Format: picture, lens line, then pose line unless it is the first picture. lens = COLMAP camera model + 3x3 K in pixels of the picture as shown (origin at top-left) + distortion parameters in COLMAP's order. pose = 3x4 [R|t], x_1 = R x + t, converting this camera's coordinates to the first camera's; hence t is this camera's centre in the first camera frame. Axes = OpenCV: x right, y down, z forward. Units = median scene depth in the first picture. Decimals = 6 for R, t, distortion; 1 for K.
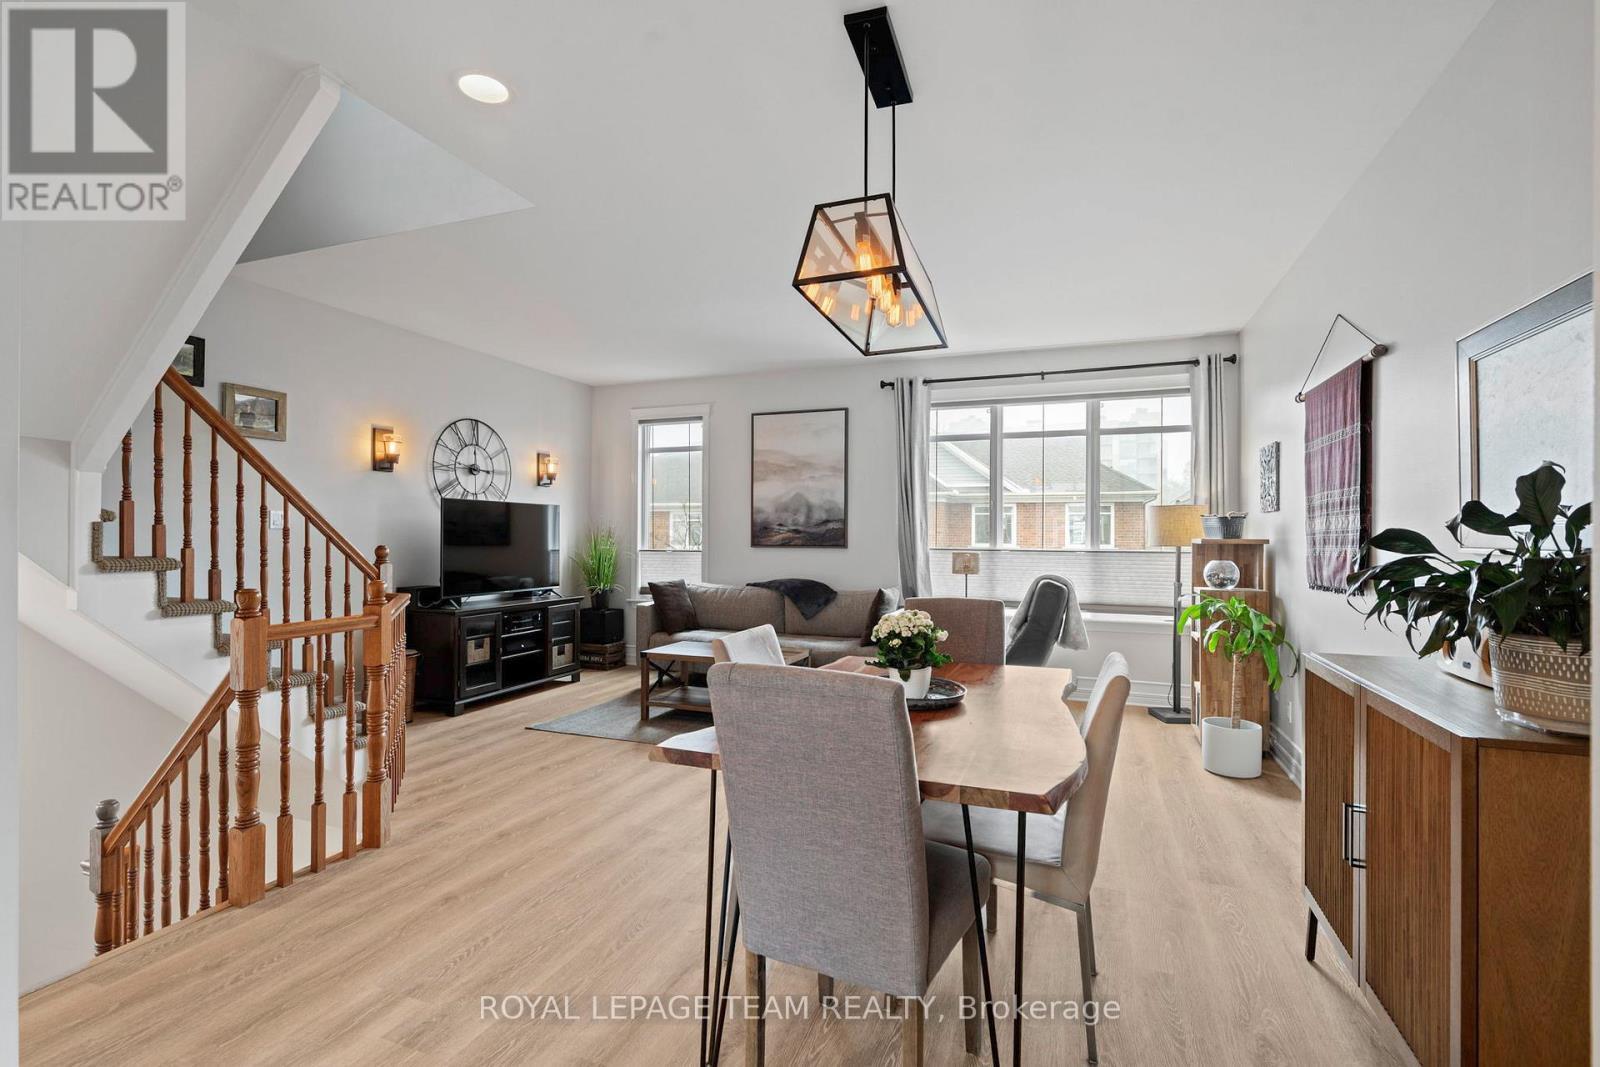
lens RADIAL K [[732.8, 0, 797.1], [0, 732.8, 533.2], [0, 0, 1]] dist [-0.000161, 0.003041]
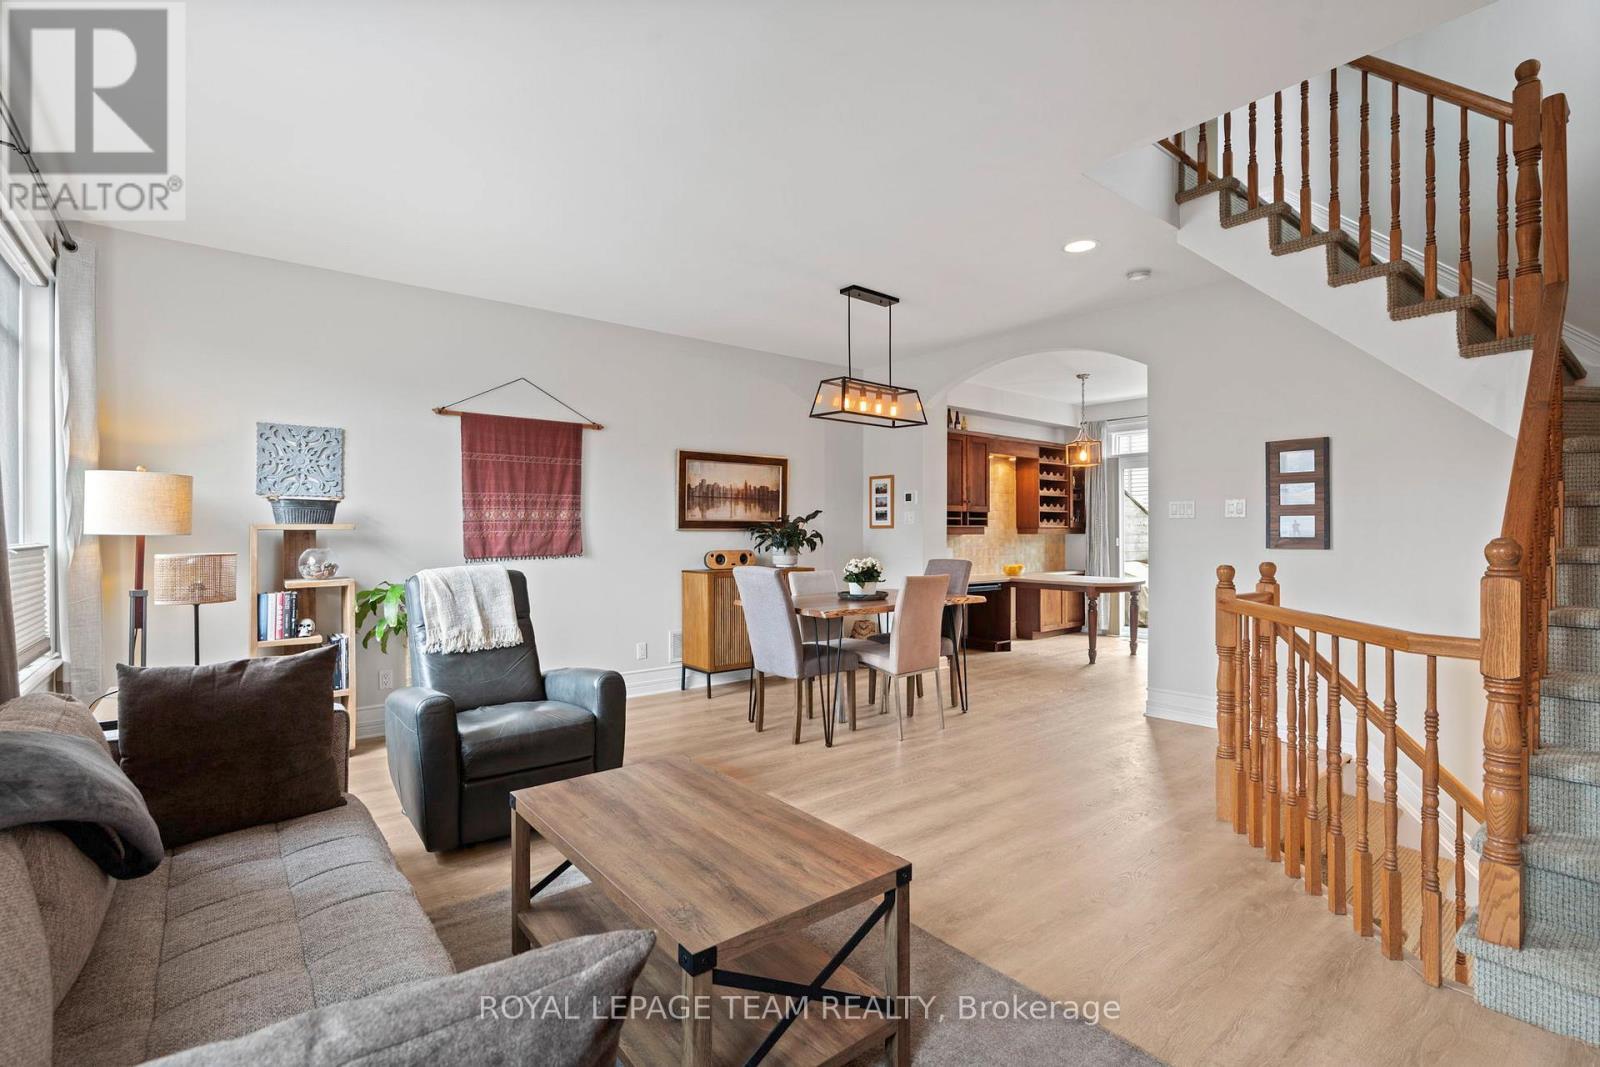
lens RADIAL K [[732.8, 0, 794.9], [0, 732.8, 530.6], [0, 0, 1]] dist [-0.000161, 0.003041]
pose [[-0.867815, -0.003233, 0.496878, -0.274791], [-0.003019, 0.999995, 0.001234, 0.009073], [-0.496879, -0.000429, -0.867820, 1.085947]]
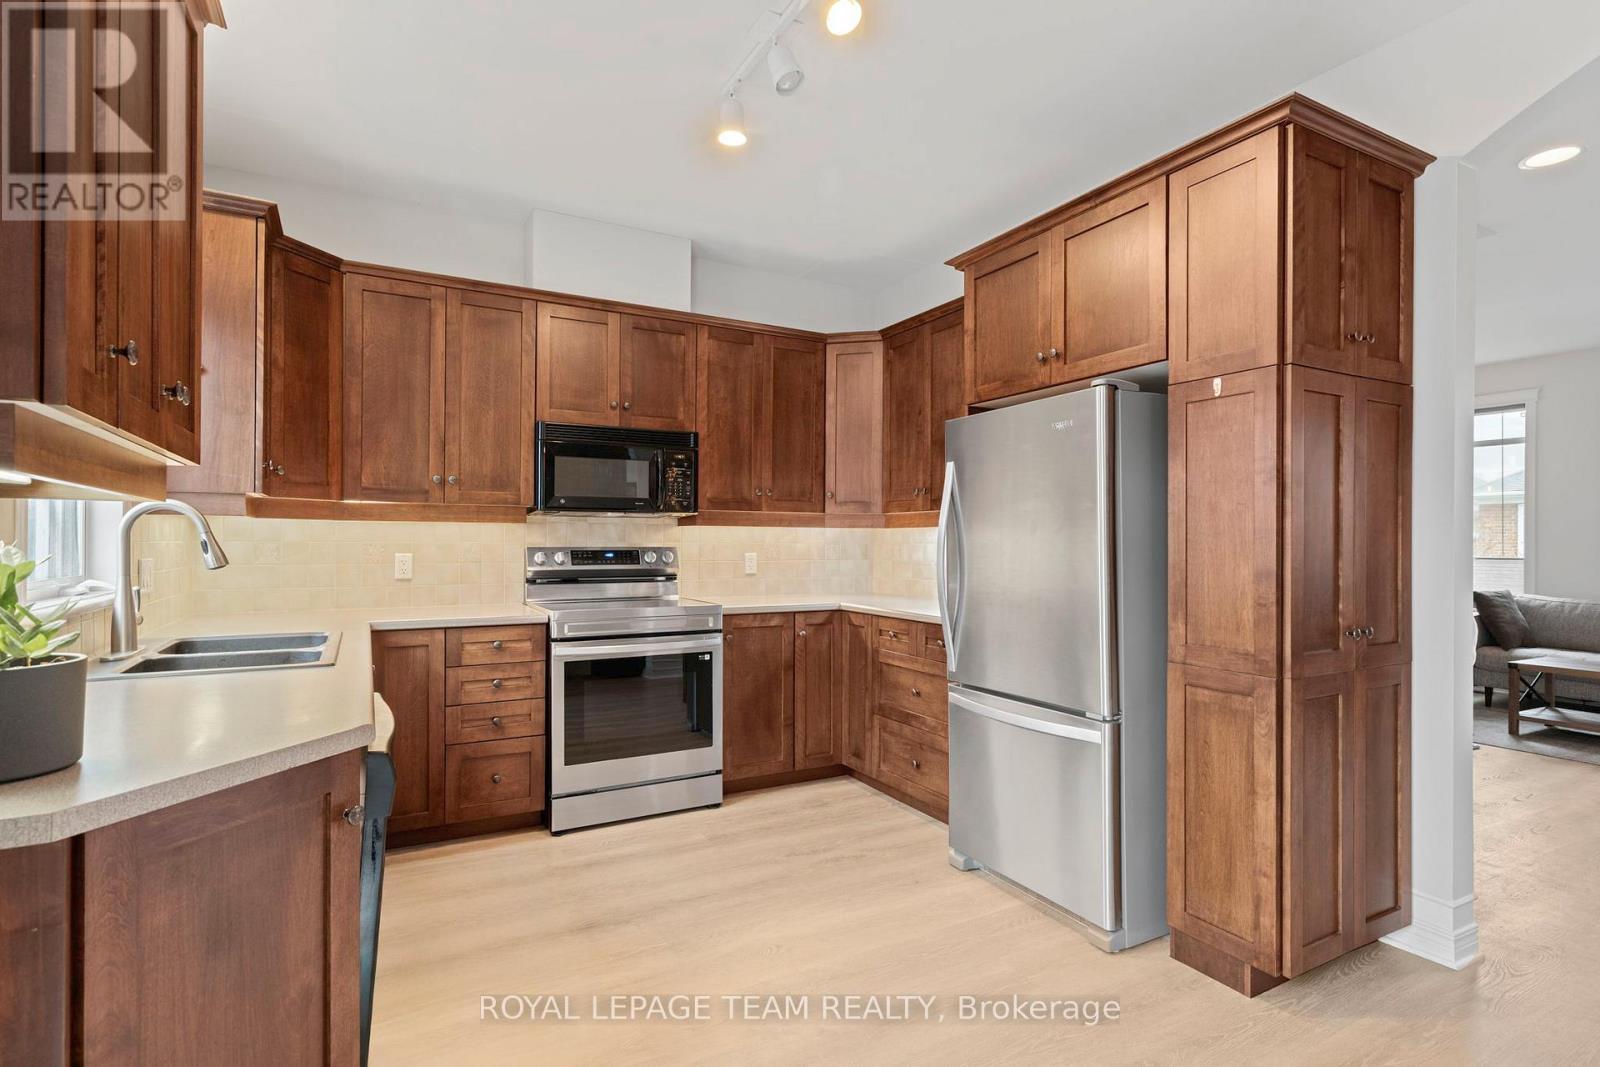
lens RADIAL K [[785.4, 0, 794.3], [0, 785.4, 535.9], [0, 0, 1]] dist [0.000080, -0.000373]
pose [[0.765029, -0.006617, -0.643962, -0.219084], [-0.000829, 0.999936, -0.011260, 0.009411], [0.643995, 0.009148, 0.764975, -0.304565]]
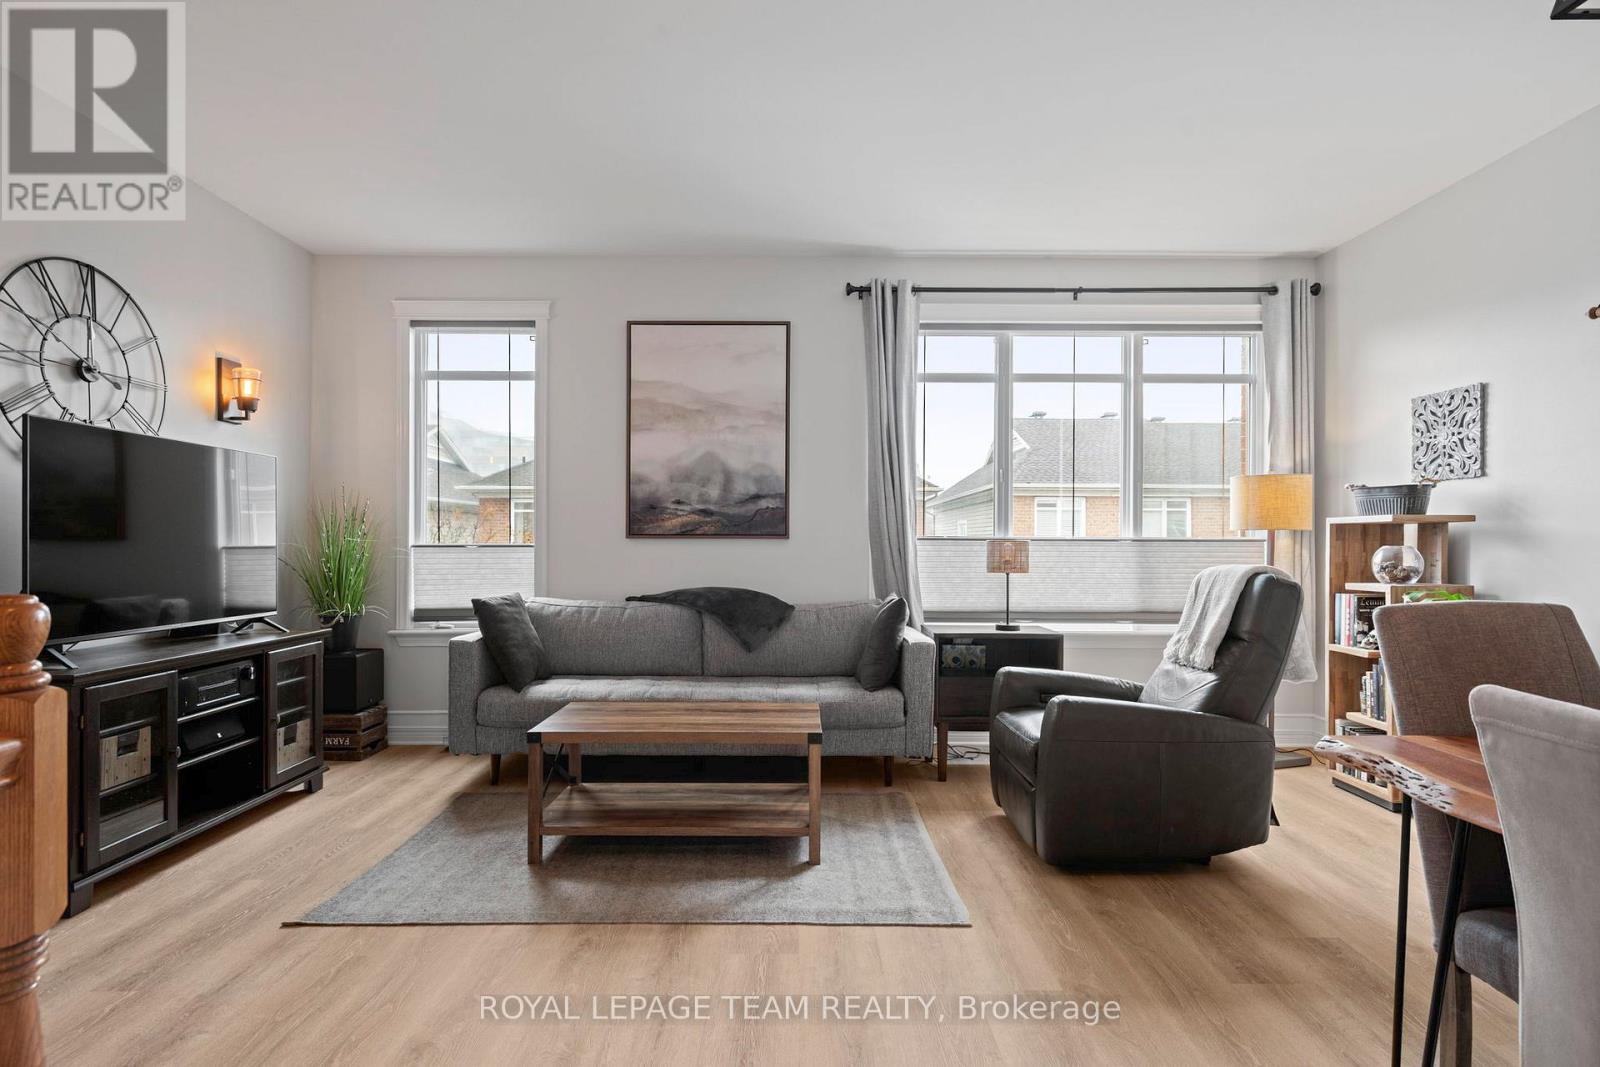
lens RADIAL K [[853.6, 0, 796.5], [0, 853.6, 540.3], [0, 0, 1]] dist [0.006690, 0.004271]
pose [[0.930377, -0.001123, 0.366602, -0.212987], [0.001045, 0.999999, 0.000413, 0.022853], [-0.366603, -0.000002, 0.930378, 0.309115]]
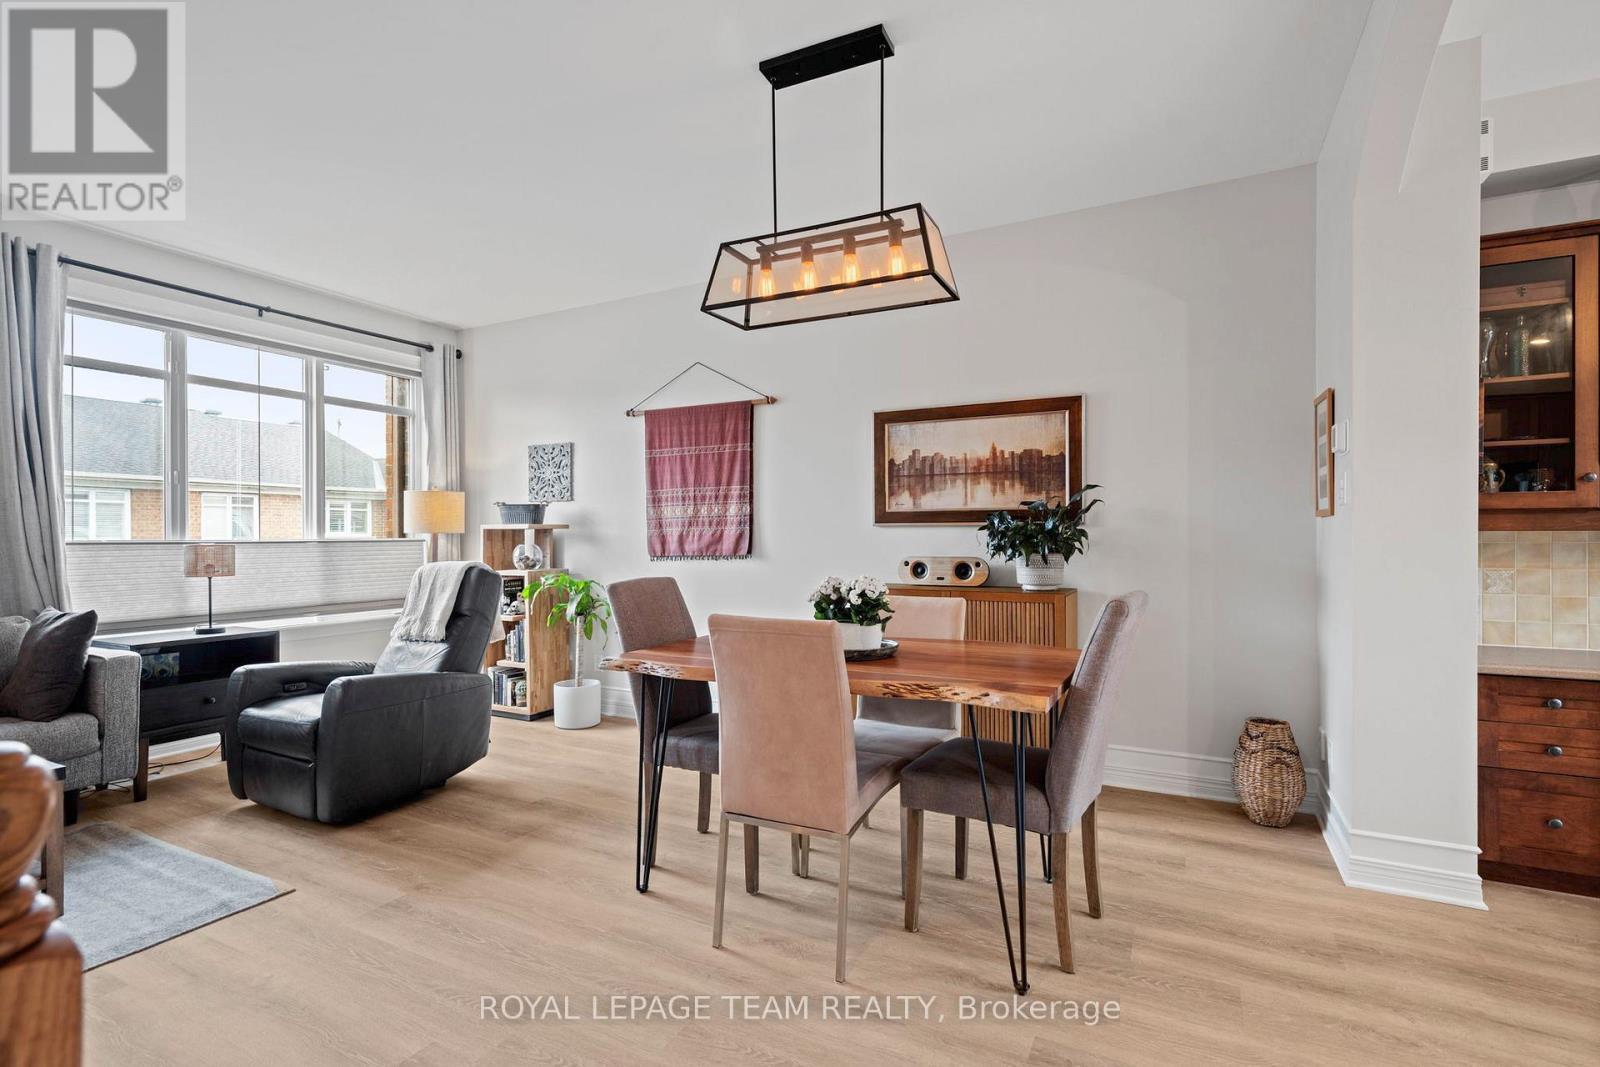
lens RADIAL K [[758.4, 0, 794.7], [0, 758.4, 532.3], [0, 0, 1]] dist [0.008085, 0.000353]
pose [[0.117886, -0.002383, 0.993024, -0.366345], [0.004684, 0.999987, 0.001844, 0.014240], [-0.993016, 0.004434, 0.117896, 0.341451]]
